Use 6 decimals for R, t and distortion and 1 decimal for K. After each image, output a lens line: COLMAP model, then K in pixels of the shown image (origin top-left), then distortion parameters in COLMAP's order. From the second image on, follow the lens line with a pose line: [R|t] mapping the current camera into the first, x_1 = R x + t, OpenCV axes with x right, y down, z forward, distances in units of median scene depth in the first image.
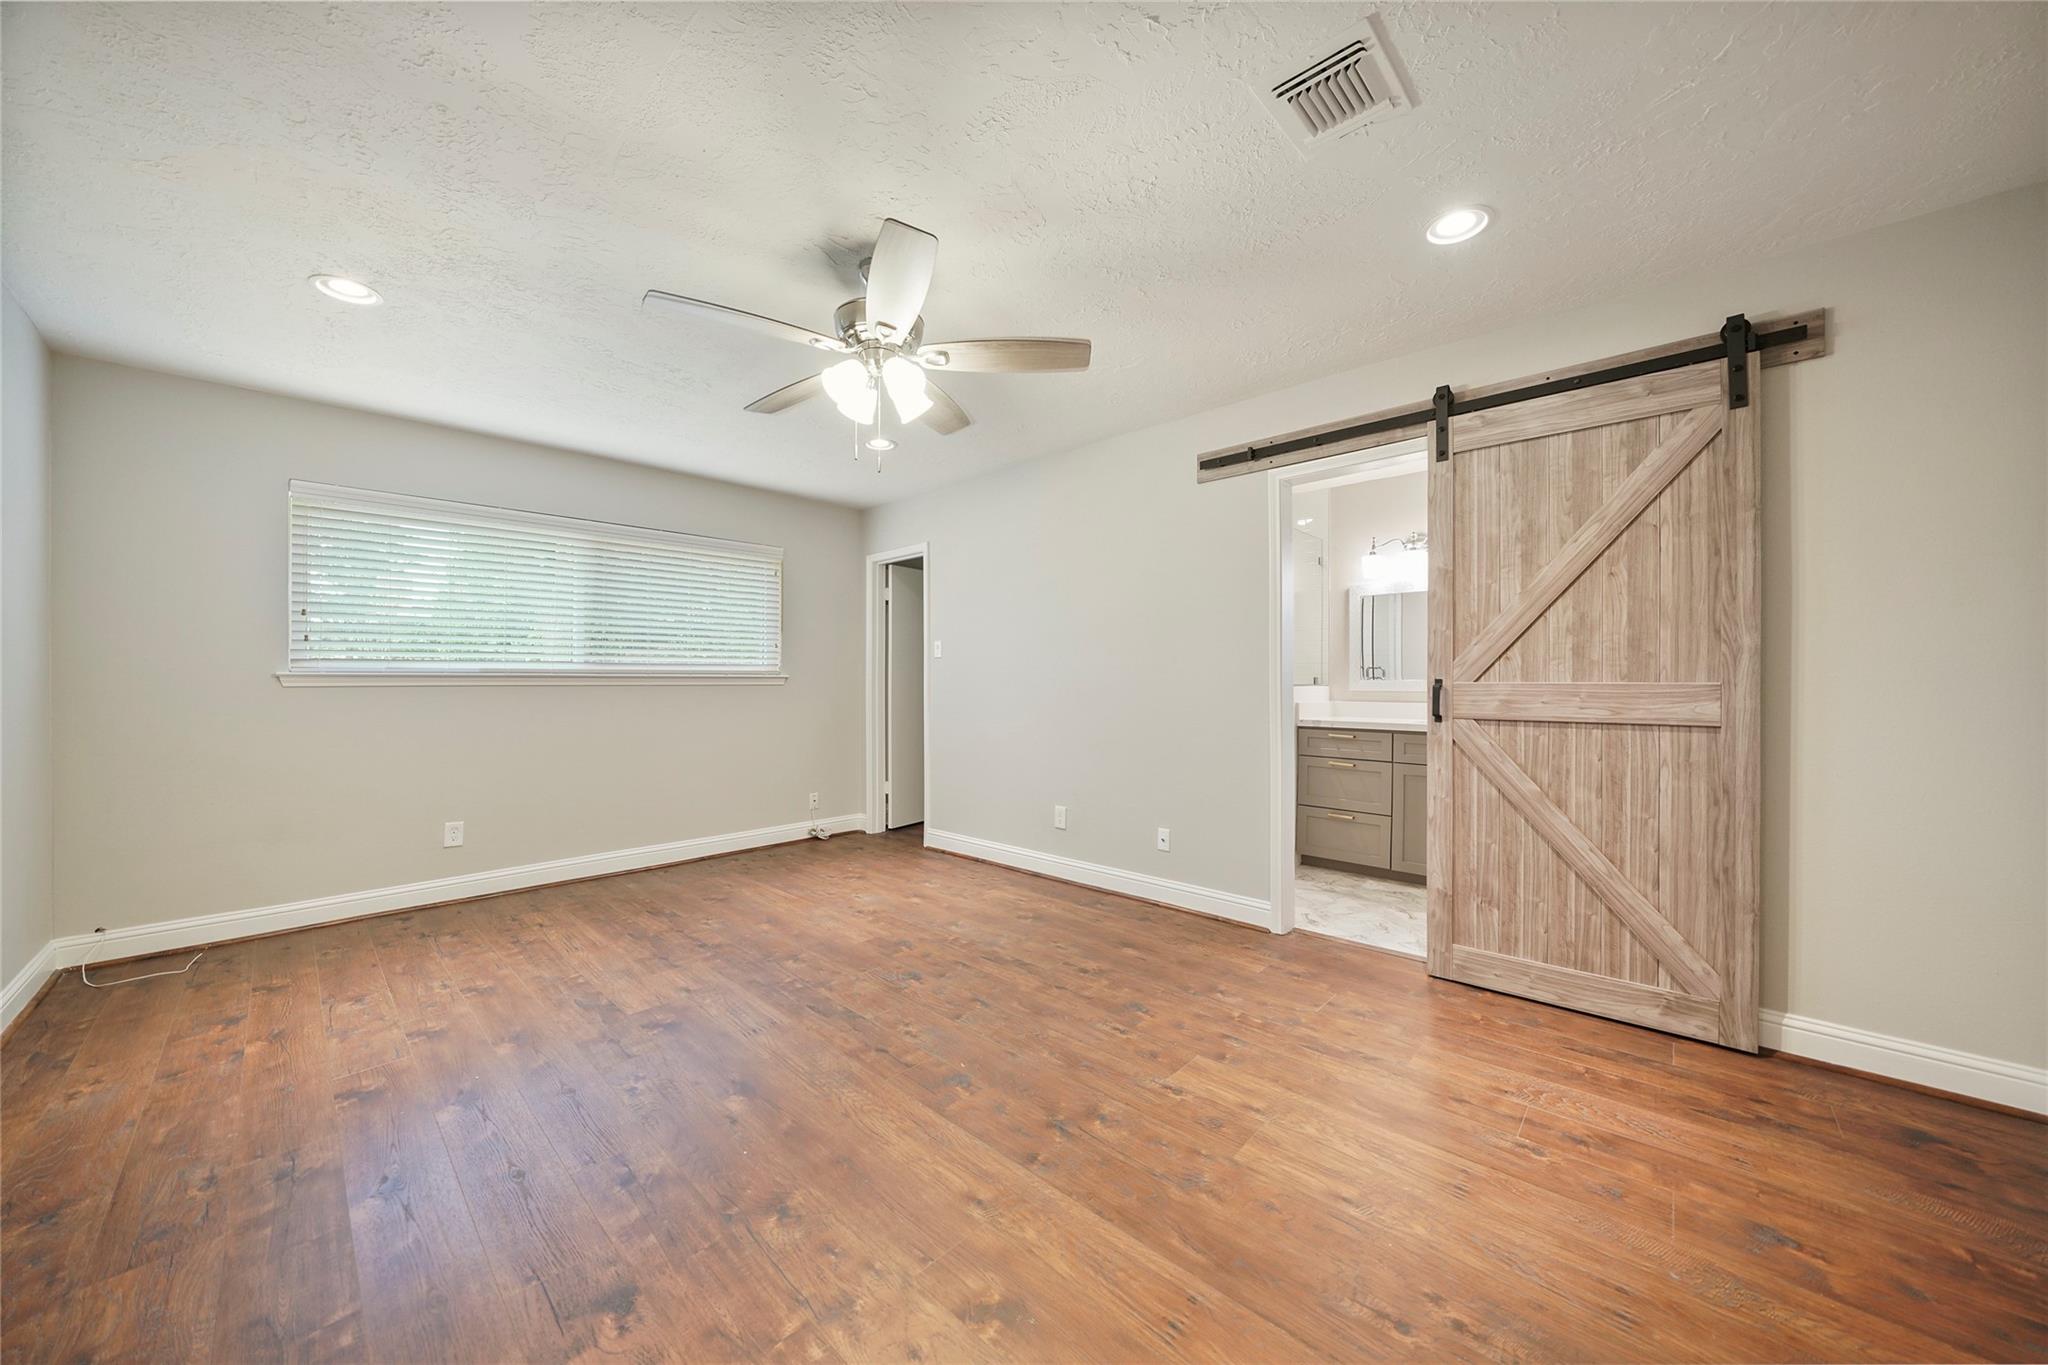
lens RADIAL K [[702.9, 0, 1022.6], [0, 702.9, 686.4], [0, 0, 1]] dist [-0.012916, -0.000024]
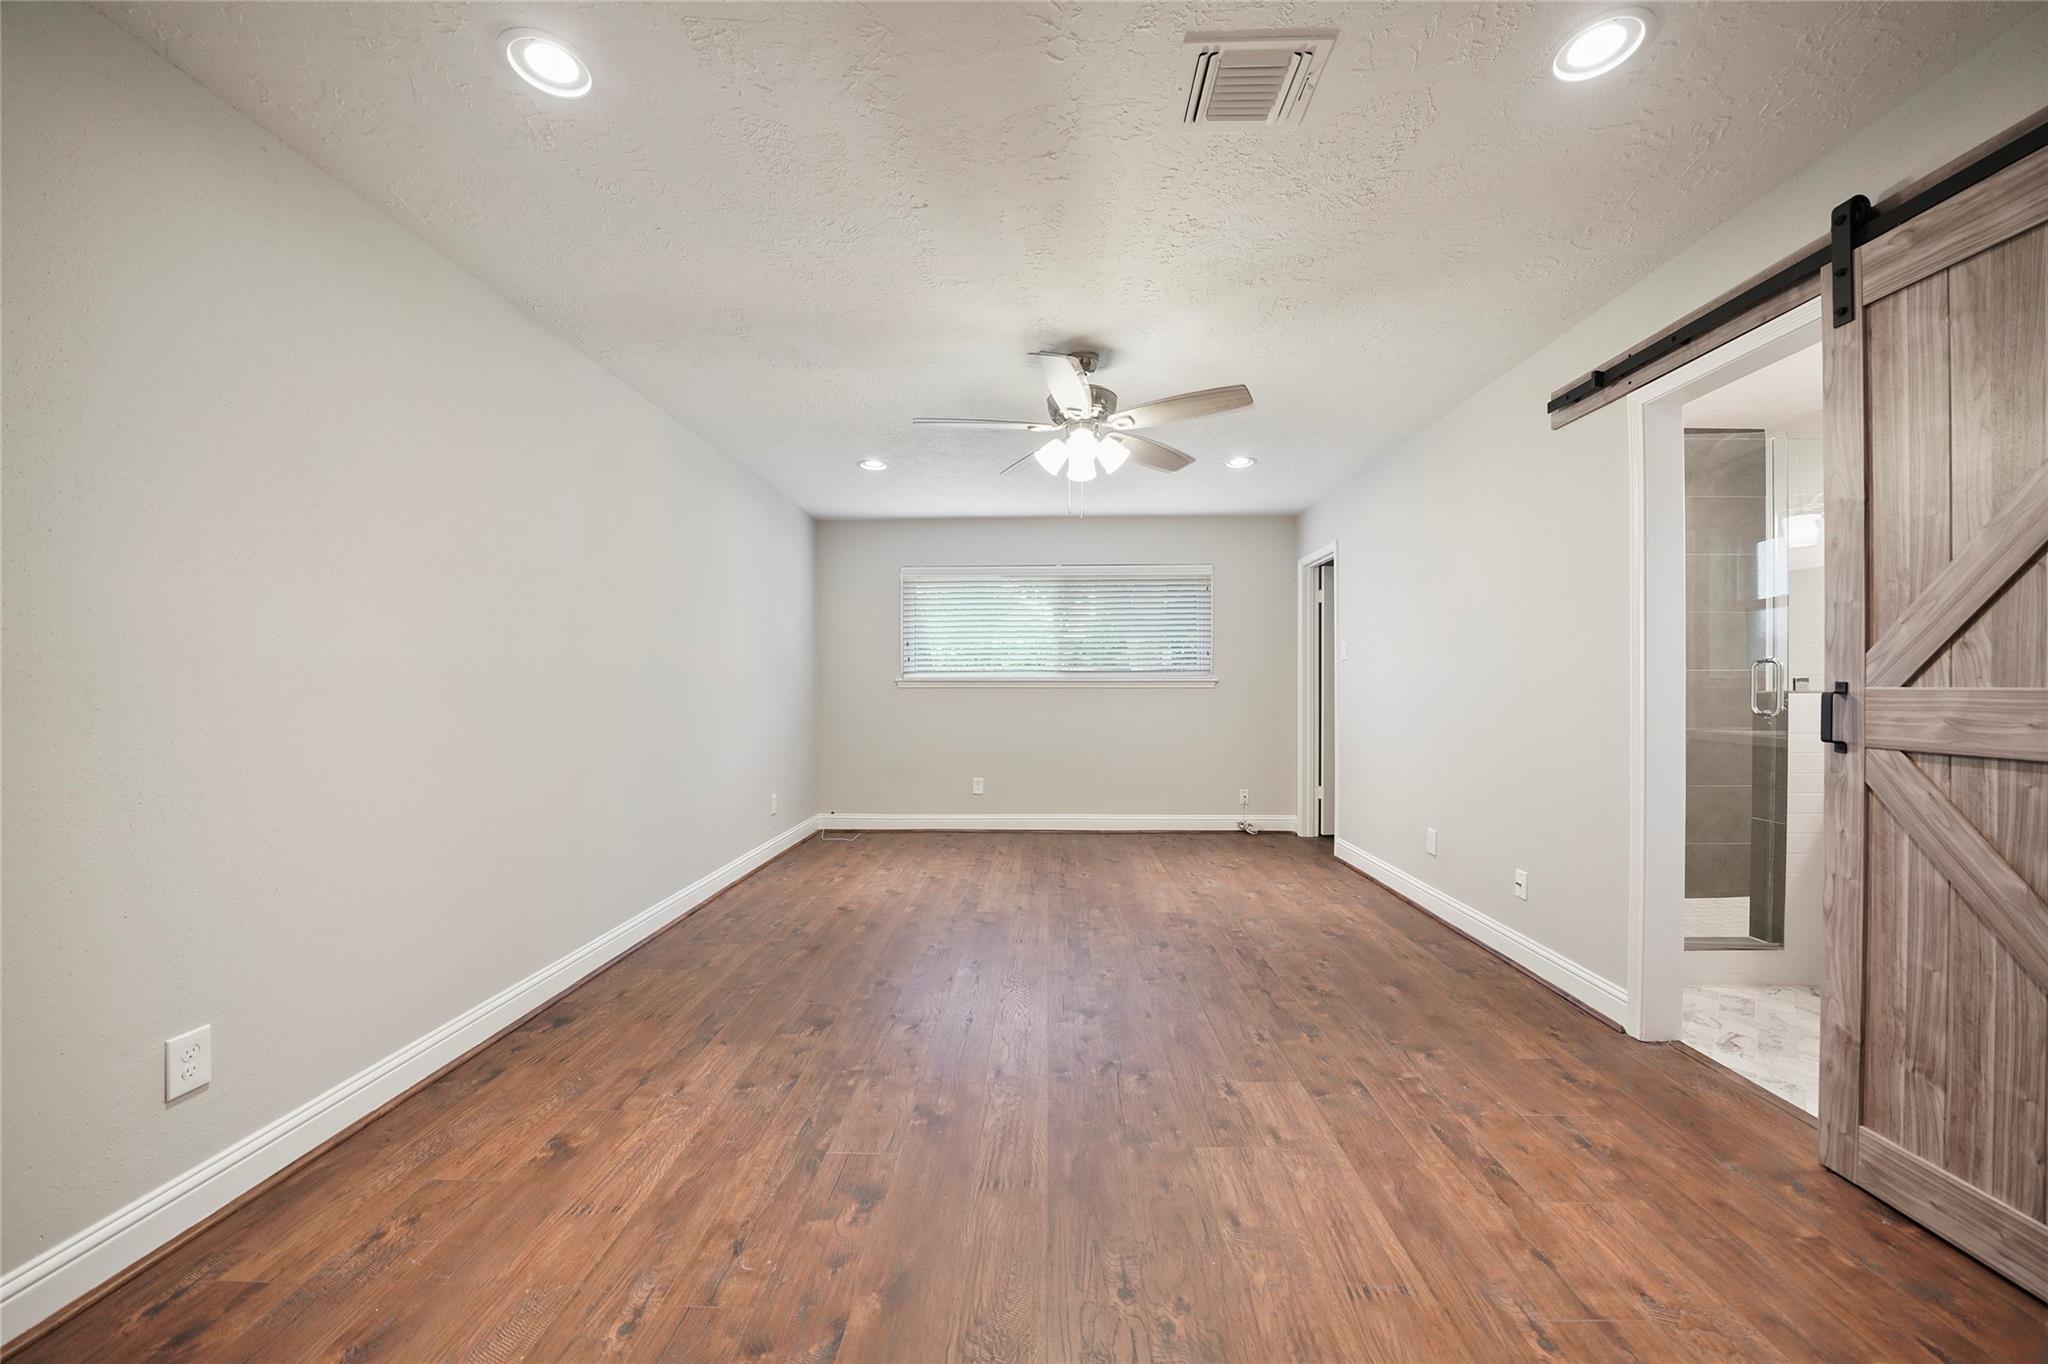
lens RADIAL K [[711.6, 0, 1041.9], [0, 711.6, 683.1], [0, 0, 1]] dist [-0.009975, 0.000156]
pose [[0.676764, -0.001379, -0.736199, 0.583206], [-0.005569, 0.999960, -0.006993, -0.001707], [0.736179, 0.008833, 0.676729, 0.075818]]
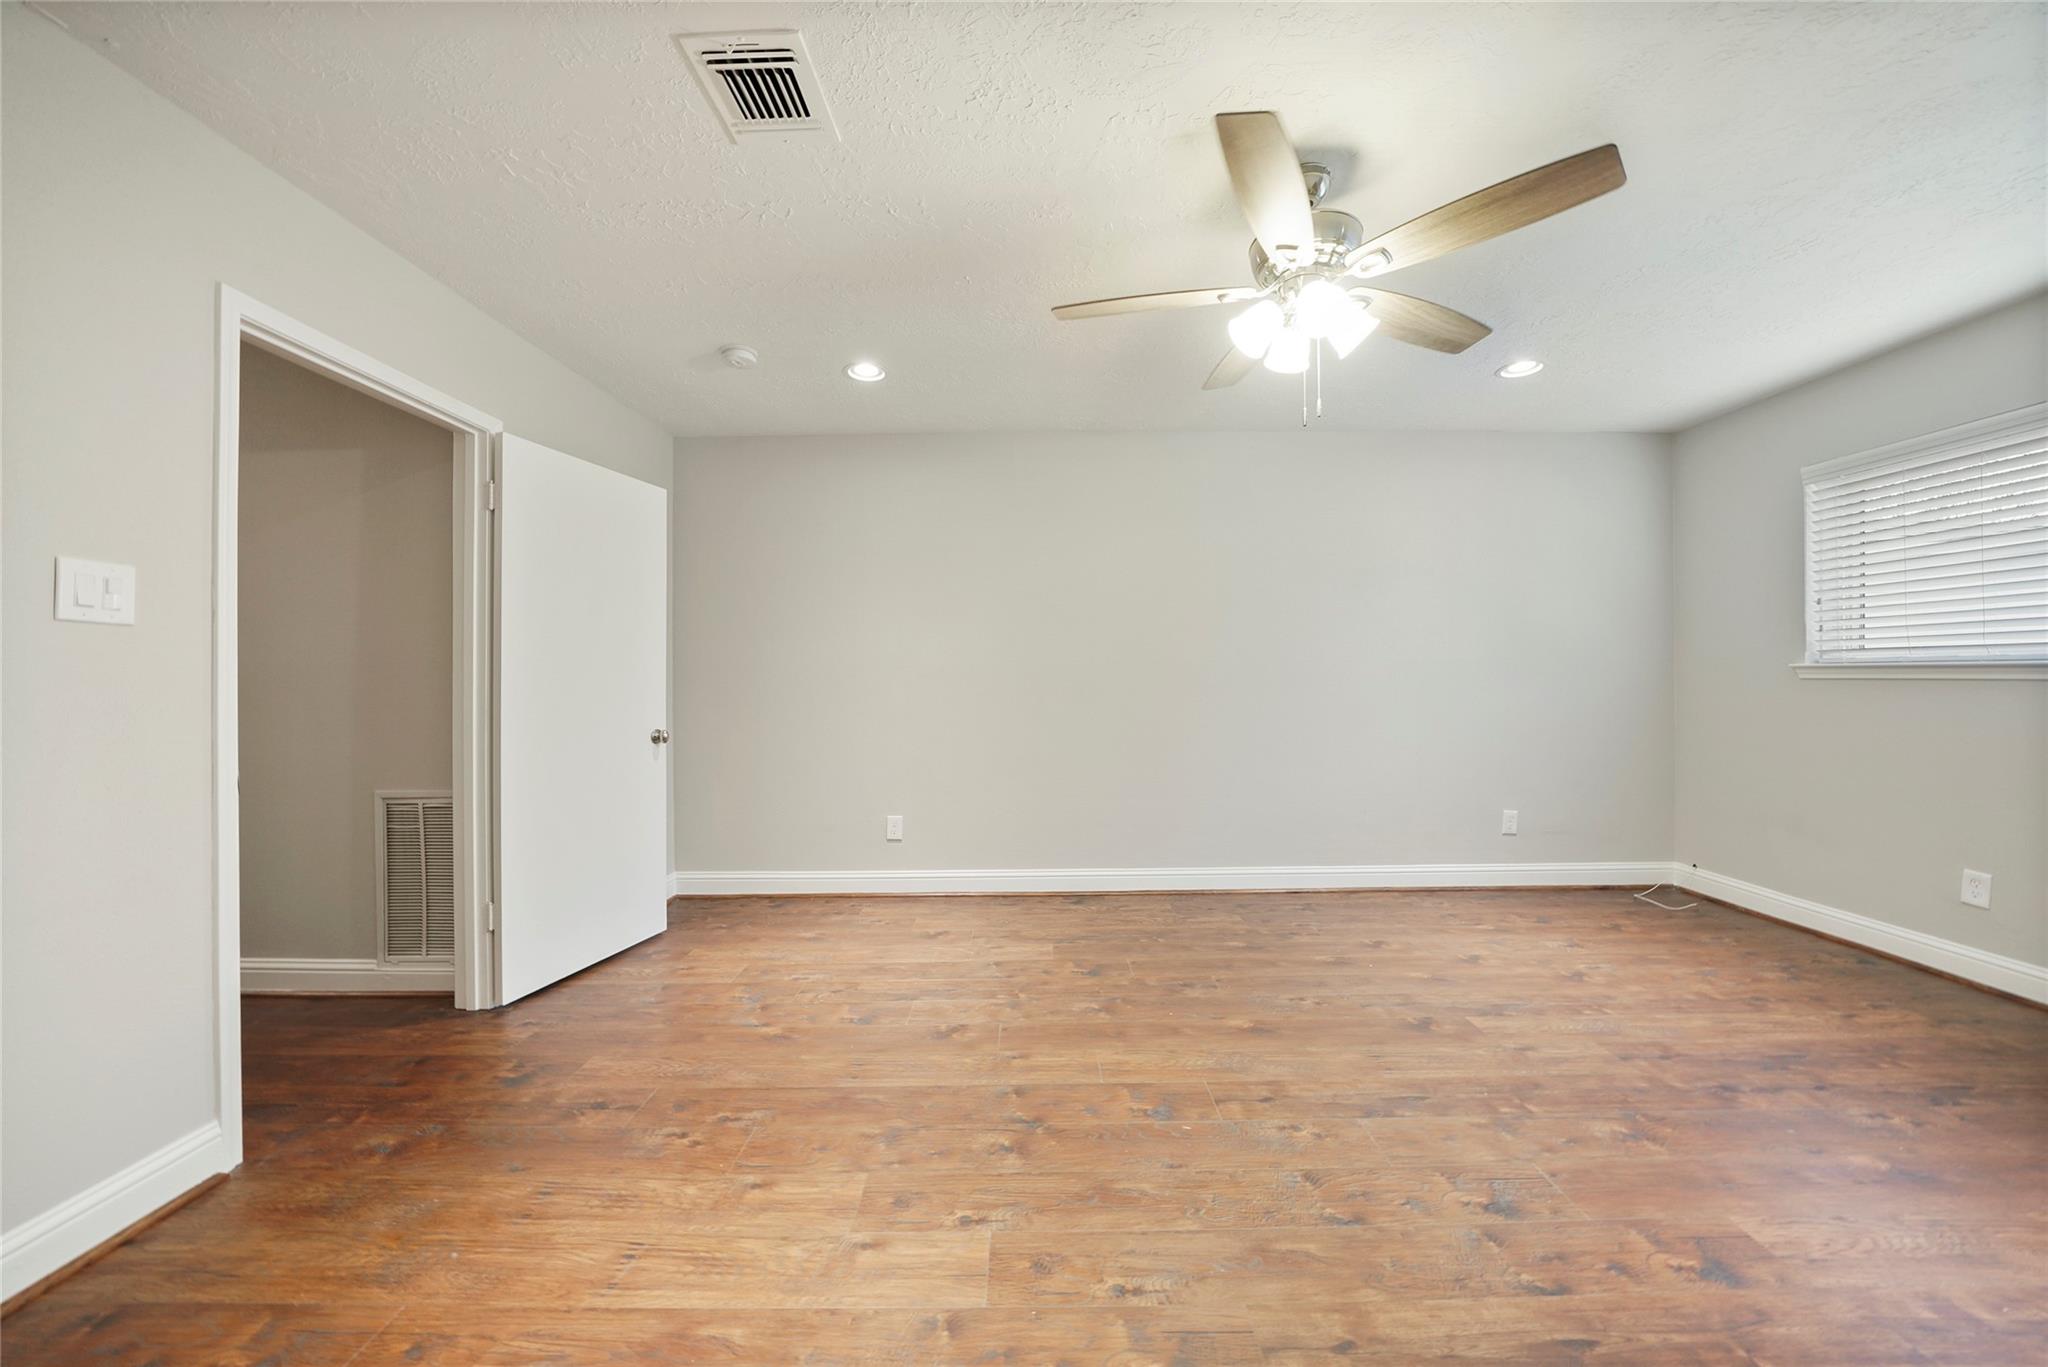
lens RADIAL K [[707.2, 0, 1029.6], [0, 707.2, 688.4], [0, 0, 1]] dist [-0.005884, 0.000015]
pose [[-0.717694, 0.017587, -0.696136, 0.516839], [0.006491, 0.999807, 0.018568, -0.014728], [0.696328, 0.008808, -0.717669, 1.180887]]
